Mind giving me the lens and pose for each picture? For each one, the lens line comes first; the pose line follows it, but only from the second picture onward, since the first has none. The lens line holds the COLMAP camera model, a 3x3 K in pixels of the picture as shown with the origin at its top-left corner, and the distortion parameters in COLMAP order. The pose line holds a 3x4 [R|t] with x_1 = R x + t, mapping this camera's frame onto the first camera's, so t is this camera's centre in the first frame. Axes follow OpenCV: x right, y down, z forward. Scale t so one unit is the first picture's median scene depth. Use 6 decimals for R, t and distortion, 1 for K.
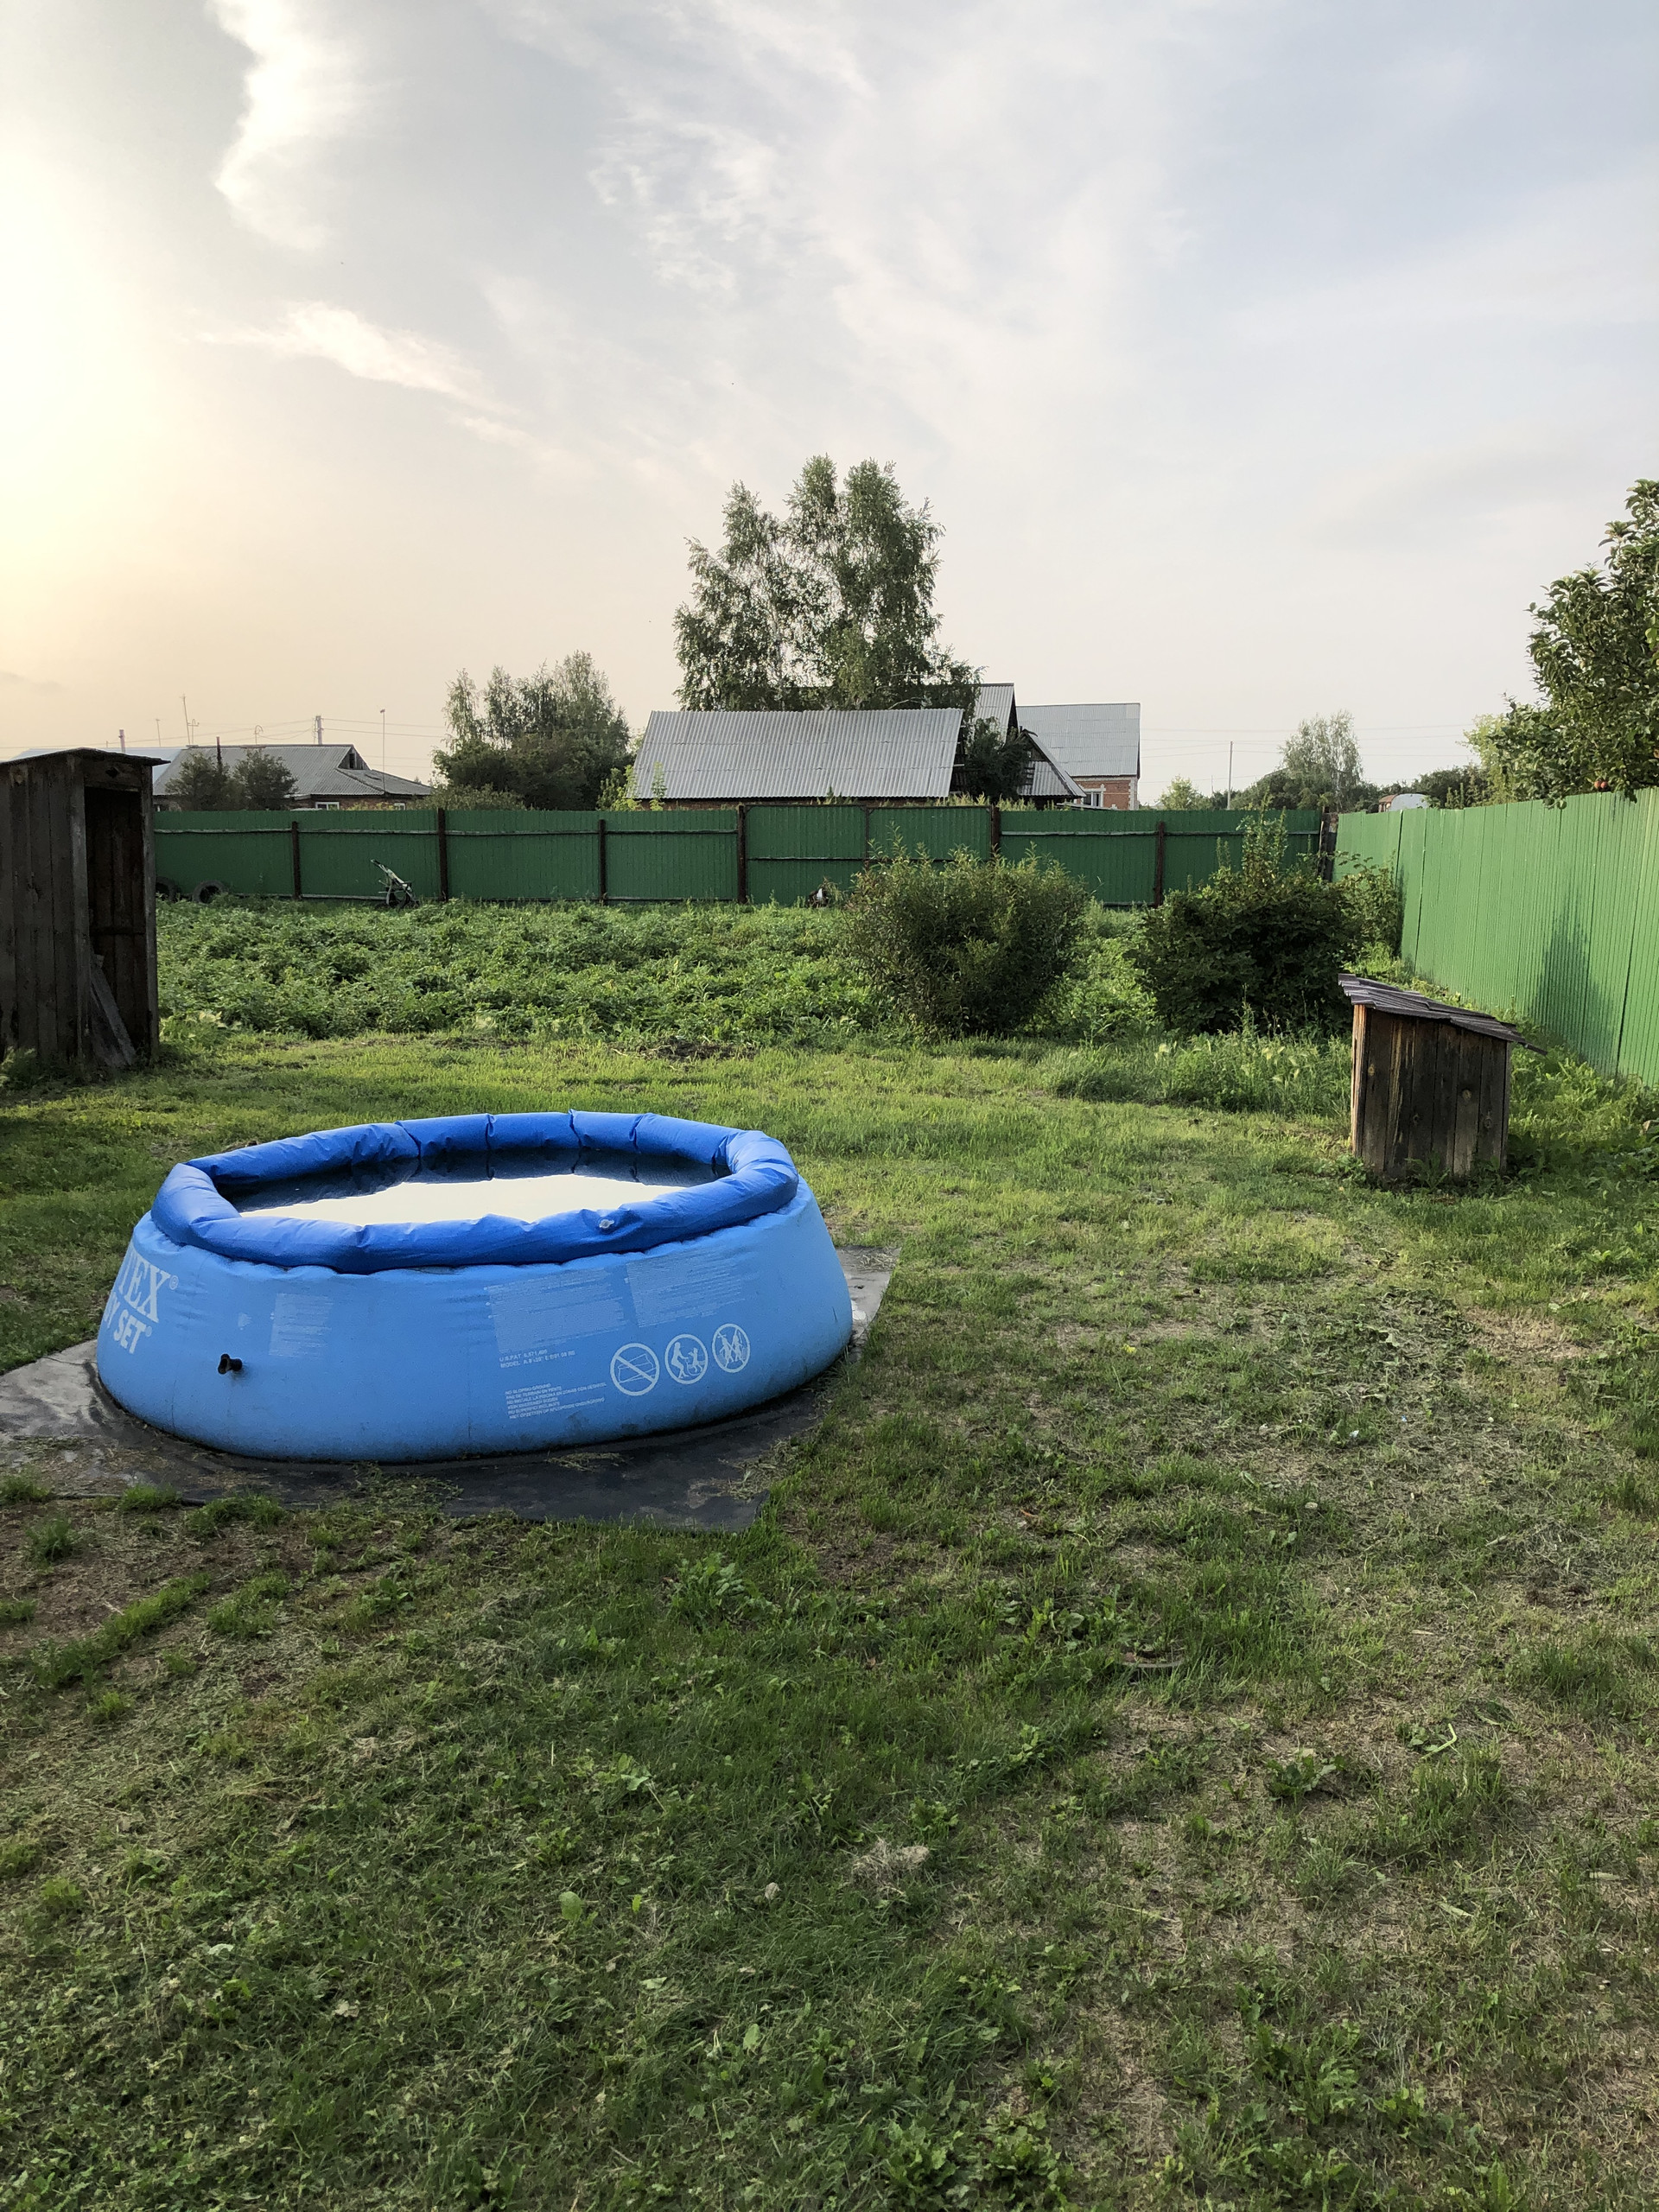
lens RADIAL K [[1813.3, 0, 827.4], [0, 1813.3, 1104.8], [0, 0, 1]] dist [0.051399, -0.037409]
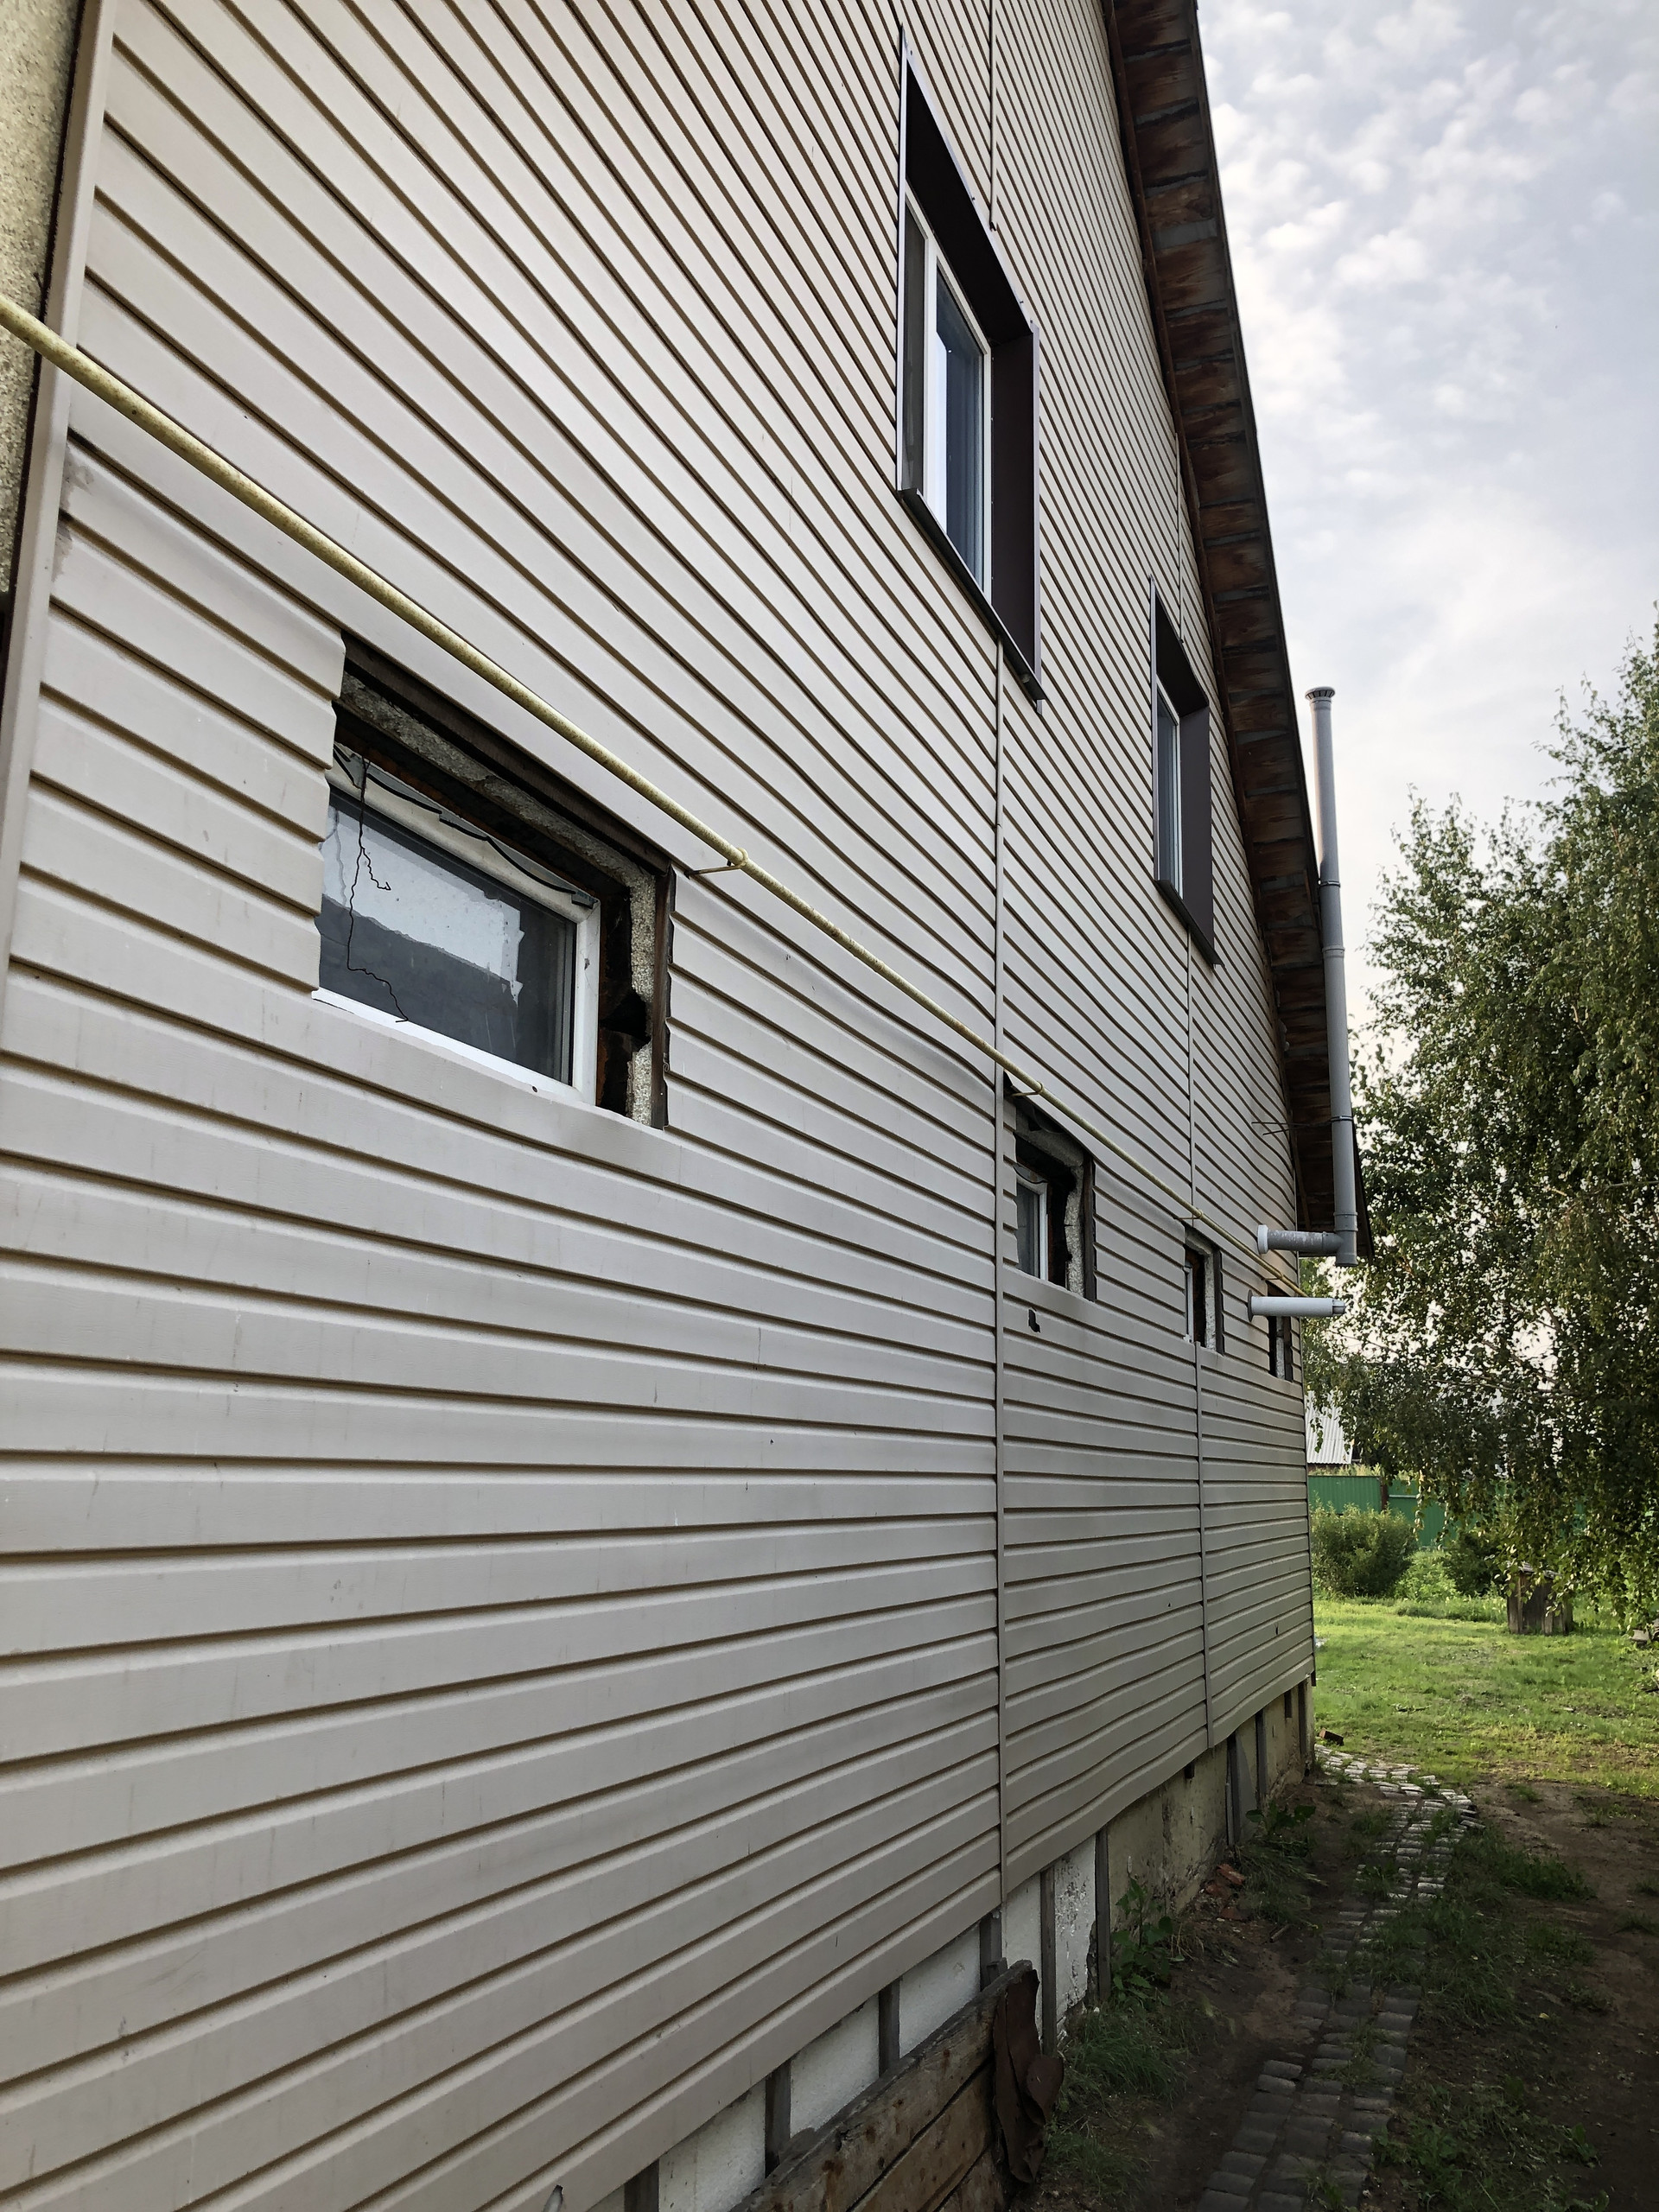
lens RADIAL K [[1813.3, 0, 847.5], [0, 1813.3, 1084.6], [0, 0, 1]] dist [0.051399, -0.037409]
pose [[0.979494, -0.021648, -0.200308, -0.061920], [-0.051215, 0.934800, -0.351463, 0.175229], [0.194856, 0.354514, 0.914522, -1.202792]]
